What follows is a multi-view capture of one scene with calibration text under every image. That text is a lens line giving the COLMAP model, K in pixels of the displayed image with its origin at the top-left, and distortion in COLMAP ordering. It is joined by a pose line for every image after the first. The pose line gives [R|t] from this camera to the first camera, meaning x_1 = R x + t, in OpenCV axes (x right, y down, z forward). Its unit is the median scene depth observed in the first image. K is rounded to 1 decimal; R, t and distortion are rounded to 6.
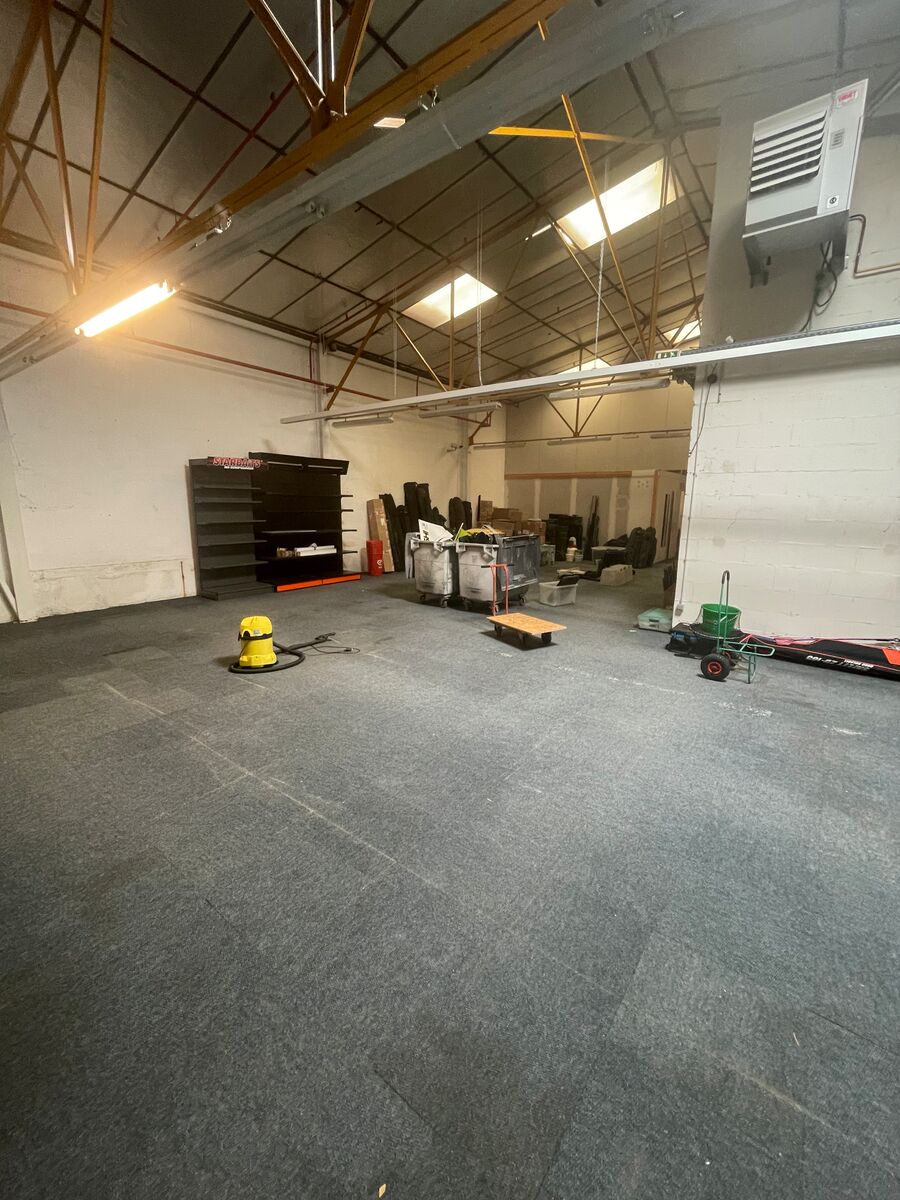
lens RADIAL K [[484.6, 0, 450.0], [0, 484.6, 600.0], [0, 0, 1]] dist [0.000942, 0.000044]
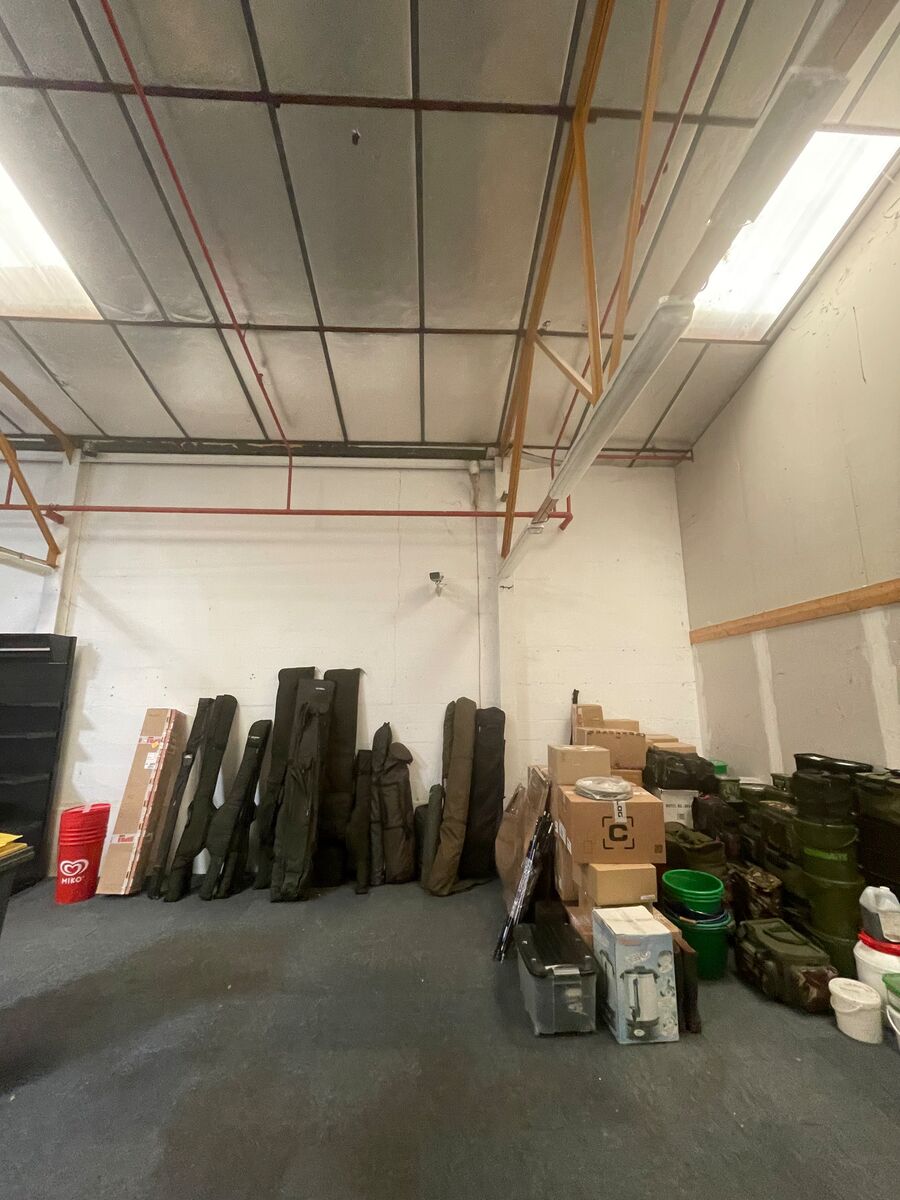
lens RADIAL K [[484.6, 0, 450.0], [0, 484.6, 600.0], [0, 0, 1]] dist [0.000942, 0.000044]
pose [[0.645149, -0.170505, -0.744790, 0.346517], [-0.137551, 0.932938, -0.332726, -0.169415], [0.751574, 0.317104, 0.578430, 0.813497]]
